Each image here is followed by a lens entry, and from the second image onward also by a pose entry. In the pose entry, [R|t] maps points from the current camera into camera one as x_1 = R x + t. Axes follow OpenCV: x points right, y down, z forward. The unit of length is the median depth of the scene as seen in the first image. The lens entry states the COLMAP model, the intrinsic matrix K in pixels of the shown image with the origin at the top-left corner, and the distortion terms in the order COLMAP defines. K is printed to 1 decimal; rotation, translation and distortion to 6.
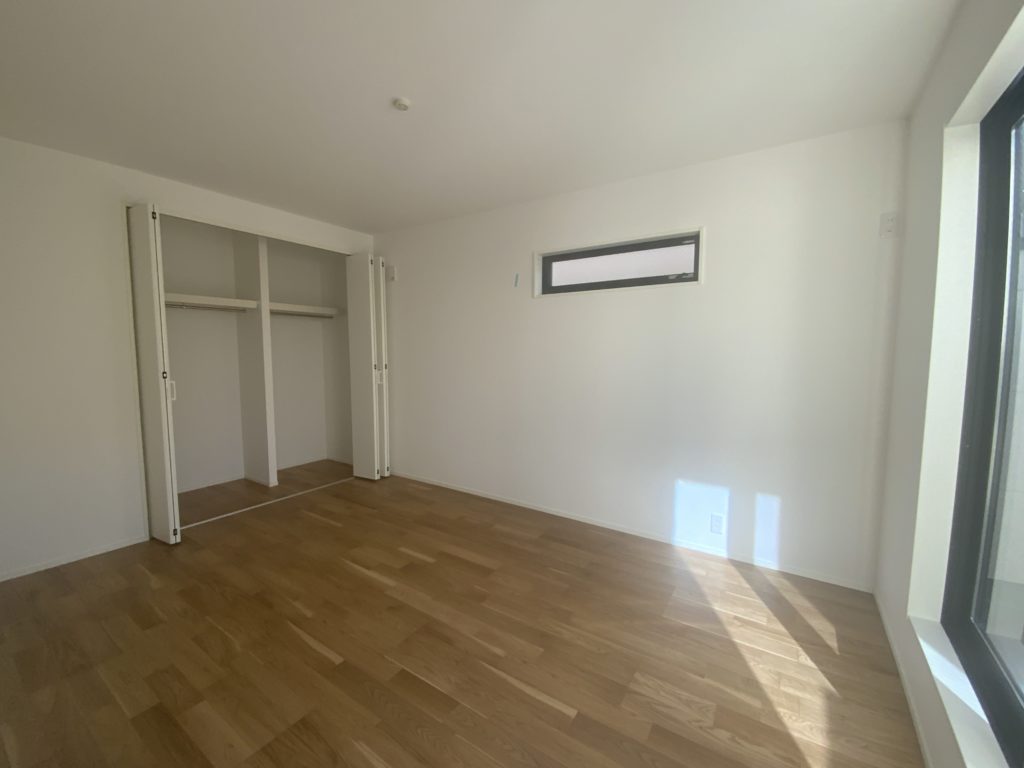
lens RADIAL K [[417.5, 0, 506.0], [0, 417.5, 385.8], [0, 0, 1]] dist [0.015641, -0.000228]
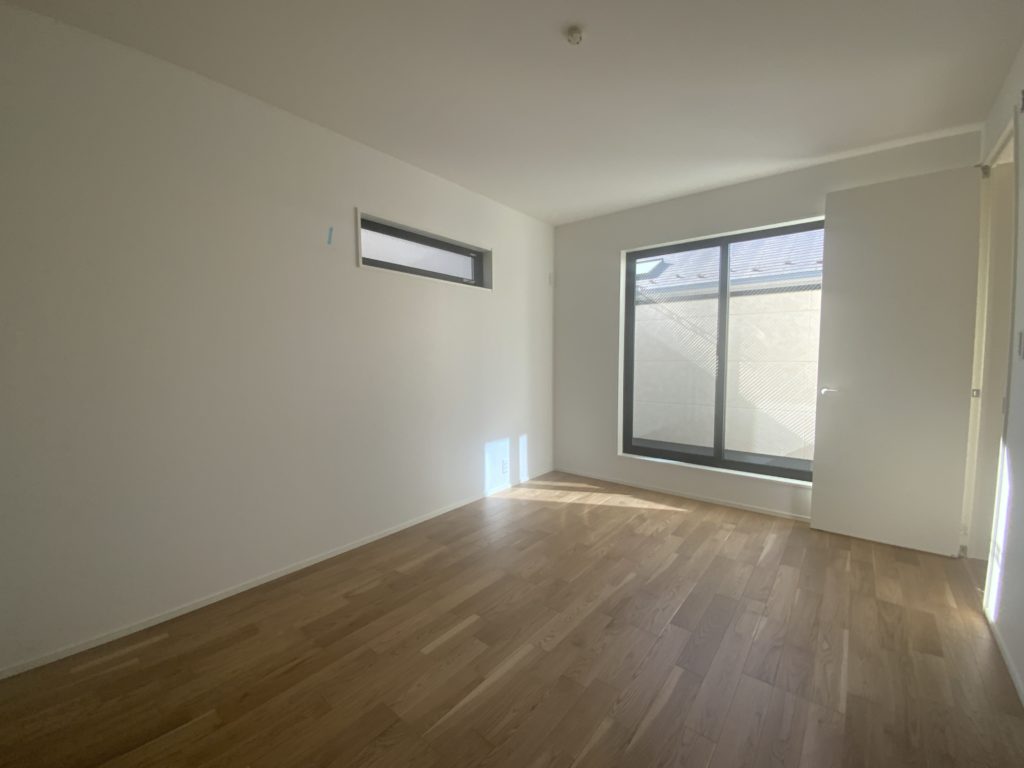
lens RADIAL K [[424.7, 0, 515.7], [0, 424.7, 384.1], [0, 0, 1]] dist [0.017345, -0.000090]
pose [[0.081538, -0.069600, 0.994237, -0.947758], [0.086573, 0.994283, 0.062503, -0.028688], [-0.992903, 0.080978, 0.087097, 0.892959]]
